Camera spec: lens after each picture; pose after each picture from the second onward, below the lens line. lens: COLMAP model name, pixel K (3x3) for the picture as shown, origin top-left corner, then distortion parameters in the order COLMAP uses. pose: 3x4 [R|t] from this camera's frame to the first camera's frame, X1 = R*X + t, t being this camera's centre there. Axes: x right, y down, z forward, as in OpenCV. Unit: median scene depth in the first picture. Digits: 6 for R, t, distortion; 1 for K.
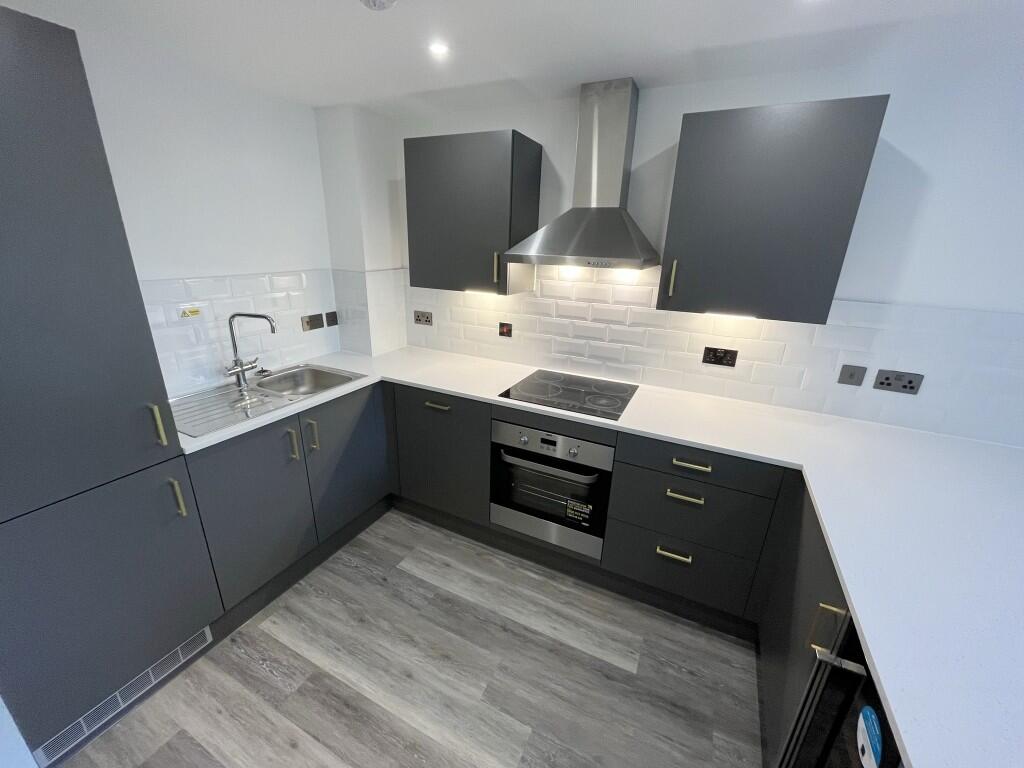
lens RADIAL K [[410.9, 0, 510.5], [0, 410.9, 387.5], [0, 0, 1]] dist [-0.002466, -0.000232]
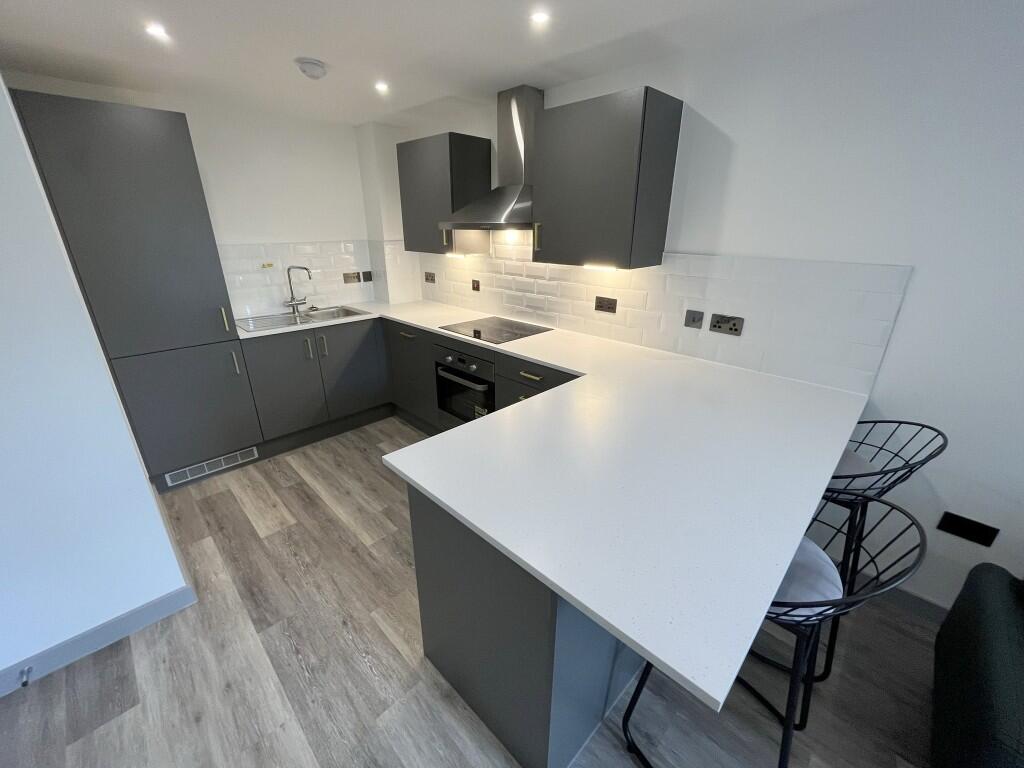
lens RADIAL K [[410.9, 0, 510.5], [0, 410.9, 387.5], [0, 0, 1]] dist [-0.002466, -0.000232]
pose [[0.948021, 0.092957, -0.304326, 0.636573], [-0.083027, 0.995511, 0.045439, 0.137784], [0.307184, -0.017810, 0.951484, -0.247982]]
